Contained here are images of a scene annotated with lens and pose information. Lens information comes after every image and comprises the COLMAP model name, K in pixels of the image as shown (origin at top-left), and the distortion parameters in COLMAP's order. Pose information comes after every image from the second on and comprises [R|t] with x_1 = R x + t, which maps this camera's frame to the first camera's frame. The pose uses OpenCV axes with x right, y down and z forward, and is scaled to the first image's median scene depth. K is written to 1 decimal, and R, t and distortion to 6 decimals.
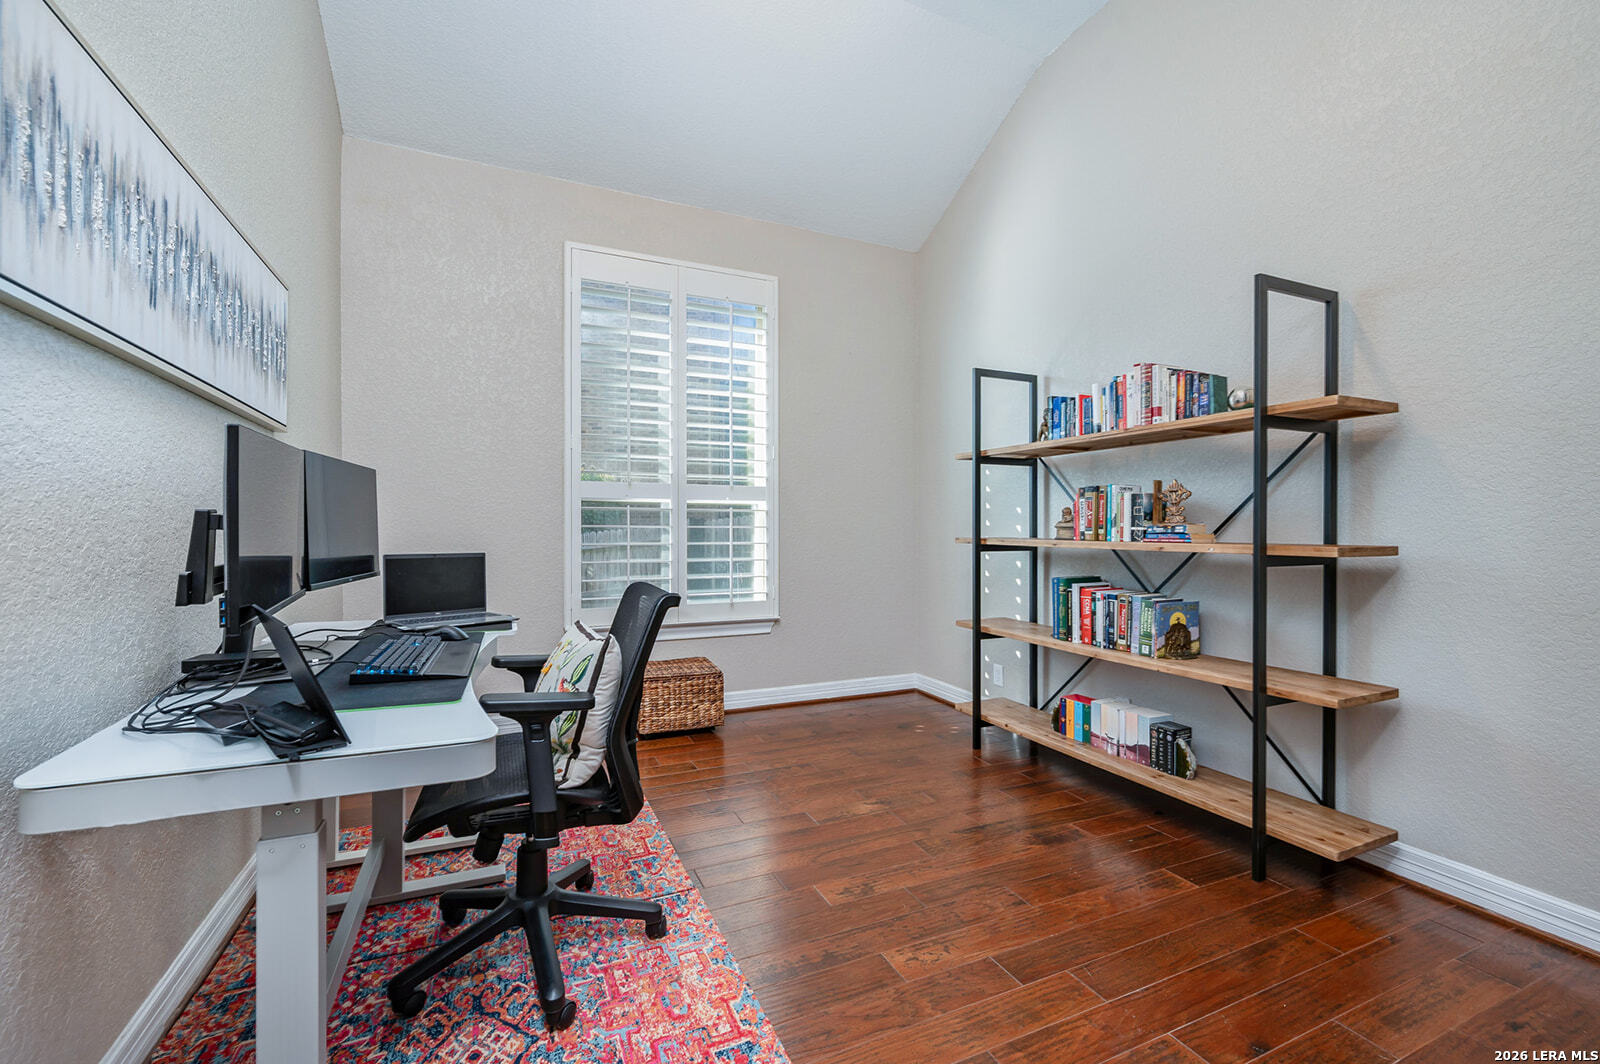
lens RADIAL K [[671.3, 0, 800.0], [0, 671.3, 532.0], [0, 0, 1]] dist [-0.000123, -0.000009]
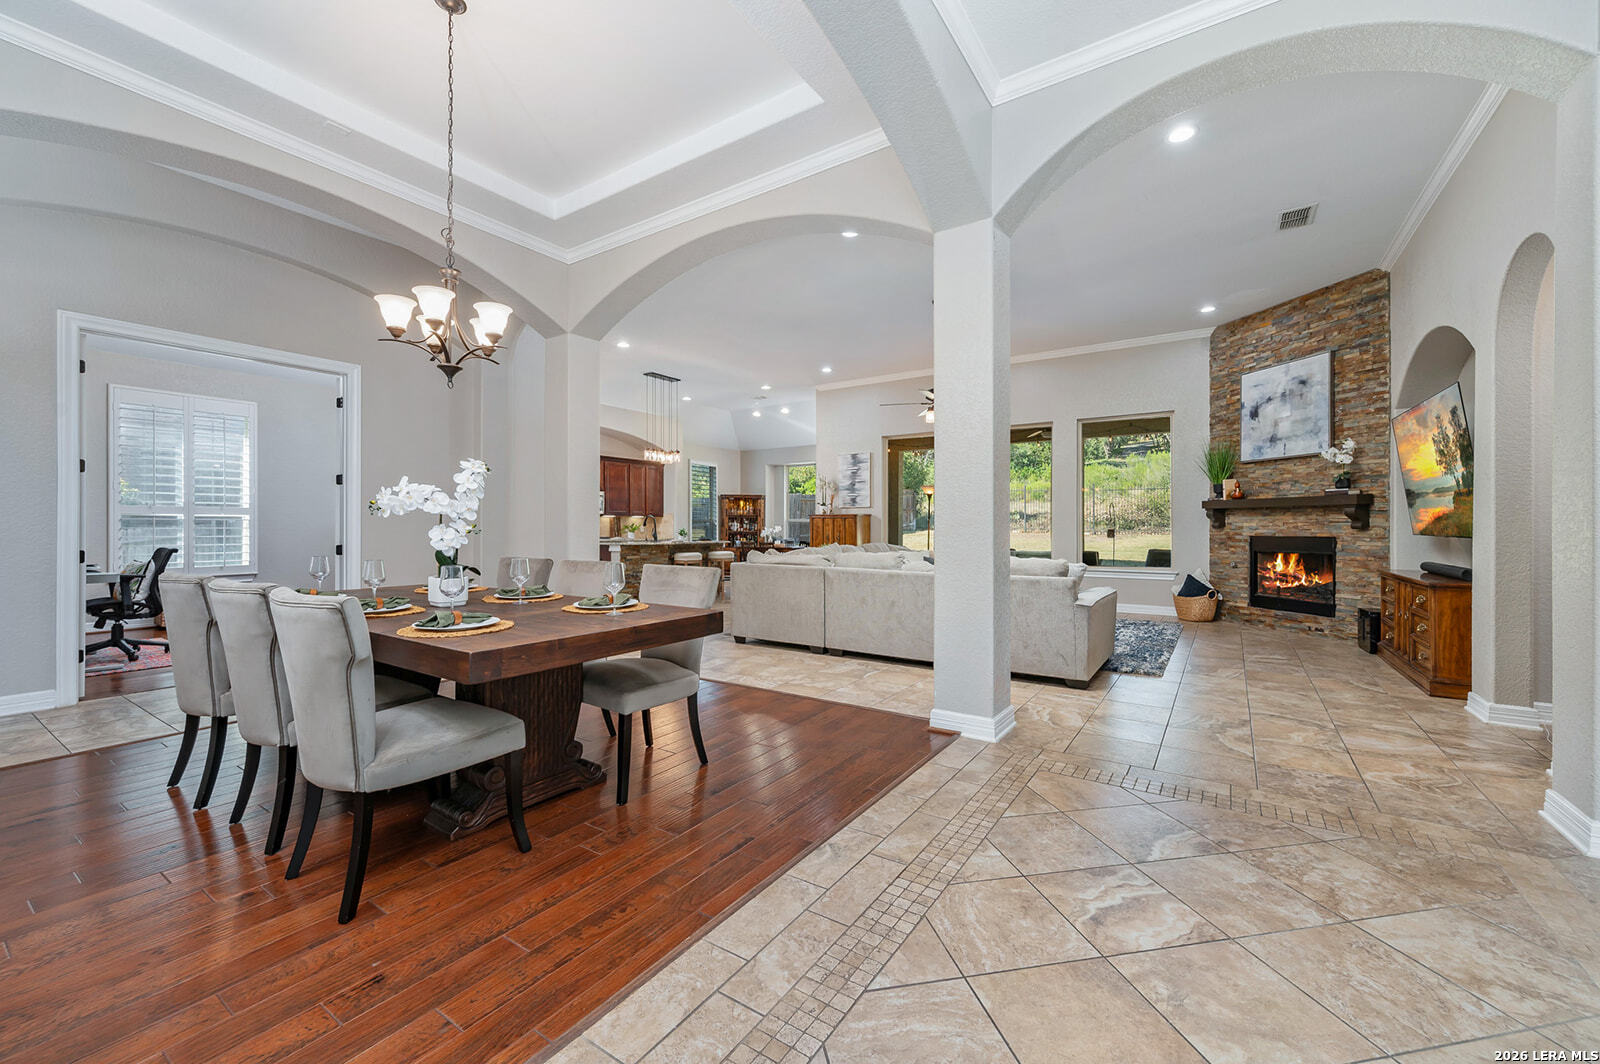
lens RADIAL K [[629.5, 0, 800.0], [0, 629.5, 532.0], [0, 0, 1]] dist [0.000233, 0.000013]
pose [[0.848956, -0.001990, 0.528460, 0.380855], [-0.002209, 0.999971, 0.007314, -0.013895], [-0.528459, -0.007377, 0.848926, -1.586082]]
